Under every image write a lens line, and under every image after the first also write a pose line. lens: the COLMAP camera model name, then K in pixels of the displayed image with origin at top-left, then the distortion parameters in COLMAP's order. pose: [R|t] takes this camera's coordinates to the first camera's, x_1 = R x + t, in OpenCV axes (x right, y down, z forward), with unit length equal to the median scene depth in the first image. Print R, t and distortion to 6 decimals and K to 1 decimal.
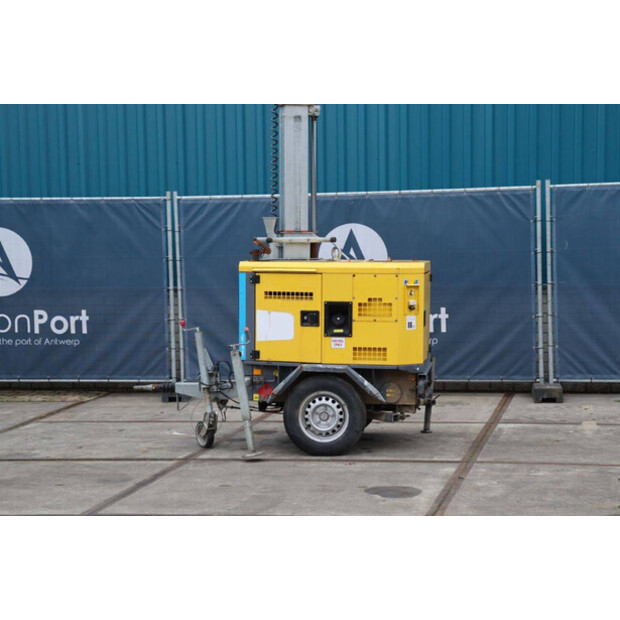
lens RADIAL K [[1450.3, 0, 313.8], [0, 1450.3, 301.6], [0, 0, 1]] dist [0.422137, 0.000000]
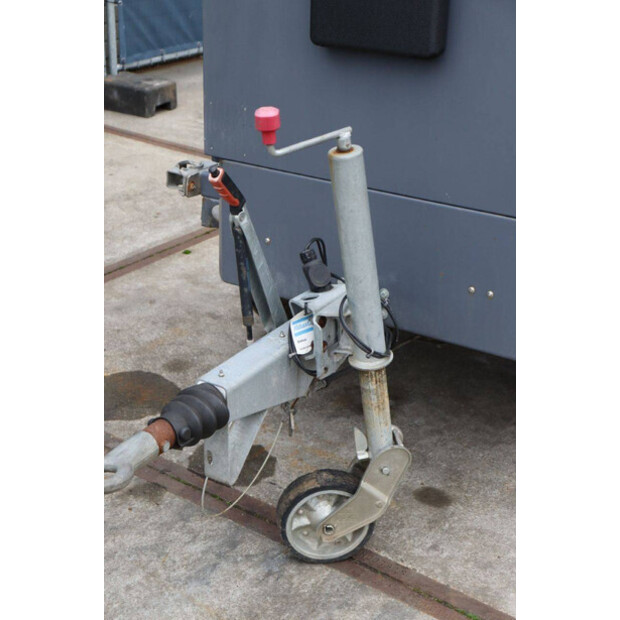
lens RADIAL K [[1061.3, 0, 314.1], [0, 1061.3, 310.1], [0, 0, 1]] dist [0.177964, 0.000000]
pose [[0.407976, -0.352953, 0.842010, -0.186518], [0.021888, 0.925768, 0.377457, -0.014388], [-0.912730, -0.135563, 0.385416, 0.770066]]
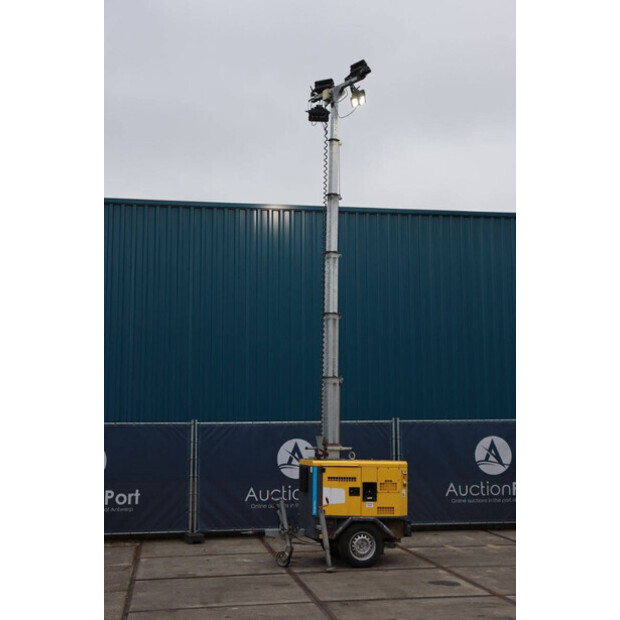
lens RADIAL K [[870.6, 0, 318.7], [0, 870.6, 308.6], [0, 0, 1]] dist [0.094862, 0.000000]
pose [[0.930526, 0.063477, 0.360684, -0.364824], [0.008359, 0.980926, -0.194199, -0.000948], [-0.366131, 0.183722, 0.912247, -0.043584]]
